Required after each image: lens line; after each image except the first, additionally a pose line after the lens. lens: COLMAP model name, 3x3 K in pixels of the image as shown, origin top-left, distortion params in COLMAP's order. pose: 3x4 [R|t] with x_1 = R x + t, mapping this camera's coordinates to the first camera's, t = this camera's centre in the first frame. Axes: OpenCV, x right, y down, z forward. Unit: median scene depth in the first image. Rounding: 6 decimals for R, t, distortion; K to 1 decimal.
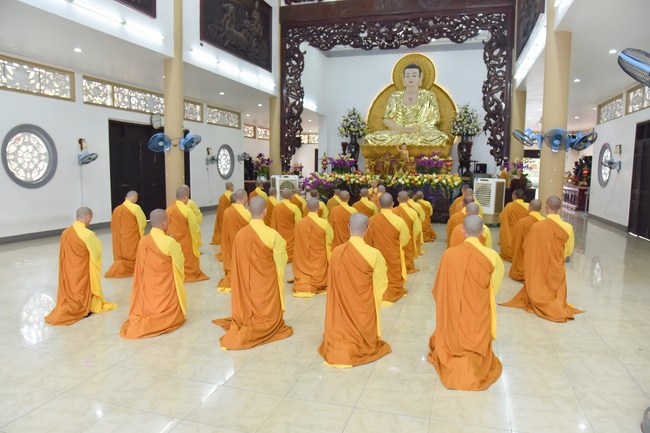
lens RADIAL K [[464.5, 0, 325.6], [0, 464.5, 218.0], [0, 0, 1]] dist [-0.126730, 0.098643]
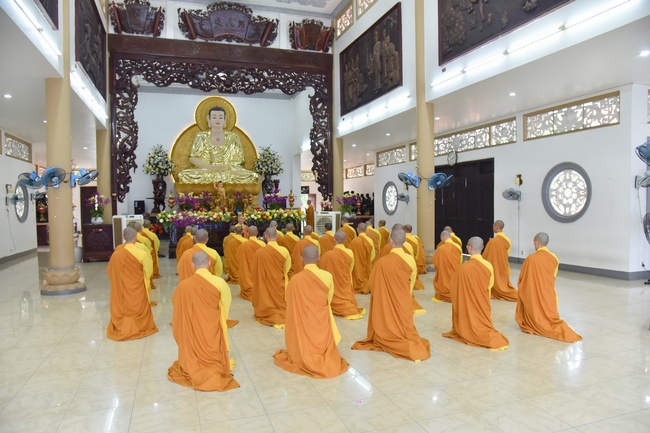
lens RADIAL K [[452.0, 0, 325.0], [0, 452.0, 216.5], [0, 0, 1]] dist [-0.105699, 0.062581]
pose [[0.805771, -0.033693, 0.591268, -0.309063], [0.081157, 0.995244, -0.053887, -0.009935], [-0.586640, 0.091406, 0.804673, 0.058666]]
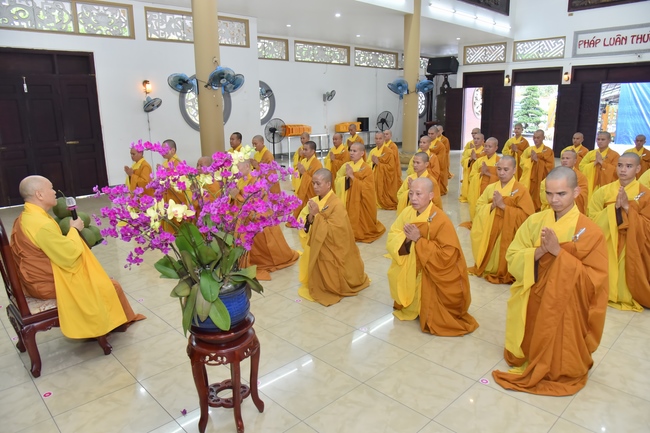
lens RADIAL K [[452.0, 0, 325.0], [0, 452.0, 216.5], [0, 0, 1]] dist [-0.105699, 0.062581]
pose [[-0.875796, -0.109395, 0.470121, -0.115637], [0.059673, 0.941968, 0.330357, -0.113652], [-0.478978, 0.317379, -0.818444, 1.000903]]
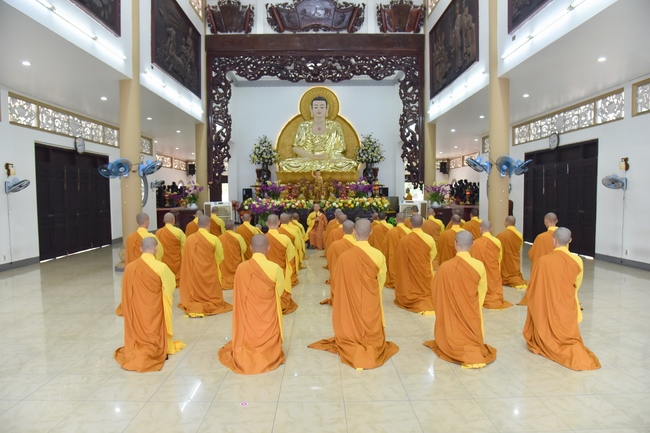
lens RADIAL K [[447.7, 0, 325.0], [0, 447.7, 216.5], [0, 0, 1]] dist [-0.113151, 0.075418]
pose [[0.951731, -0.030132, 0.305451, -0.170380], [0.047463, 0.997647, -0.049473, -0.002117], [-0.303241, 0.061583, 0.950922, 0.020157]]
